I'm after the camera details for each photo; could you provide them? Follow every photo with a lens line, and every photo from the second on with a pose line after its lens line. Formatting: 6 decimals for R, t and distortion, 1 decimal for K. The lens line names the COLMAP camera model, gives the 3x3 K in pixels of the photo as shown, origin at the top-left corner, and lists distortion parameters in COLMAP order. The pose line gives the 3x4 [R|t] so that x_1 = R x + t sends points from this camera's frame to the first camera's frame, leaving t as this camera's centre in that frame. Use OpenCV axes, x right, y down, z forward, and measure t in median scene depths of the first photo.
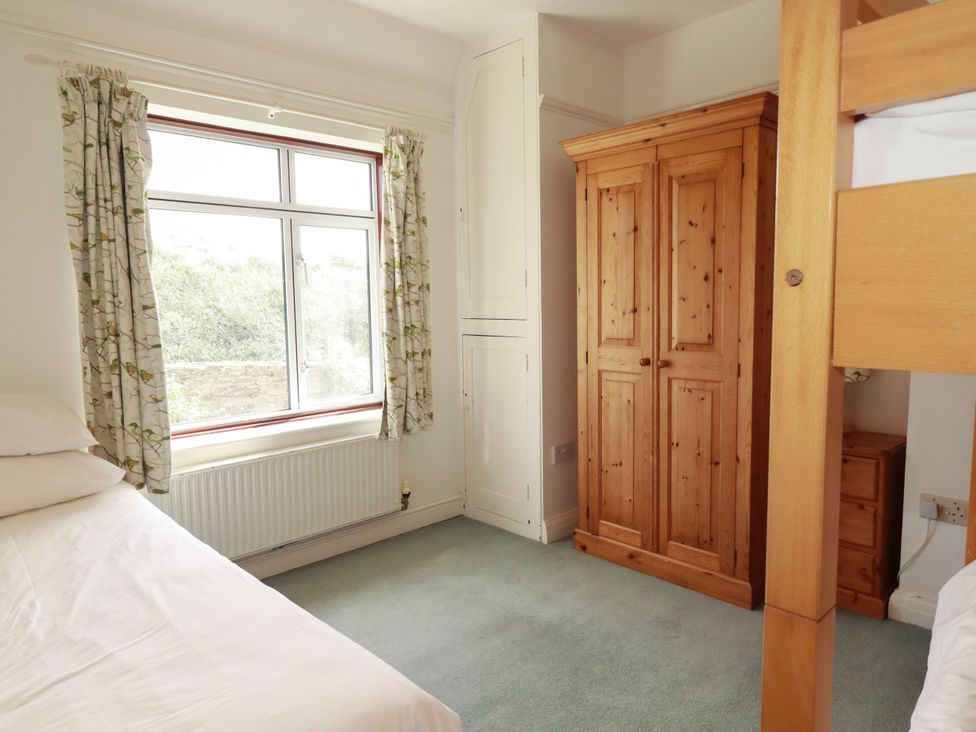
lens RADIAL K [[655.6, 0, 488.0], [0, 655.6, 366.0], [0, 0, 1]] dist [0.002812, -0.001102]
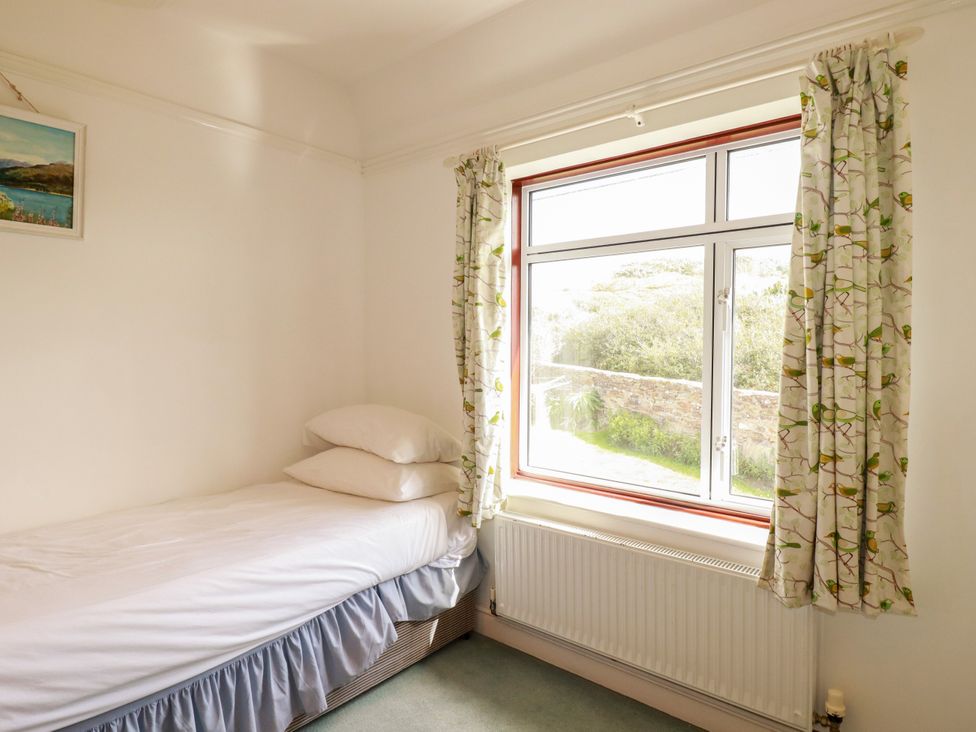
lens RADIAL K [[584.9, 0, 488.0], [0, 584.9, 366.0], [0, 0, 1]] dist [-0.004500, -0.001625]
pose [[0.102881, 0.047103, -0.993578, 0.328162], [-0.113057, 0.992959, 0.035367, -0.078965], [0.988248, 0.108692, 0.107482, 0.677427]]
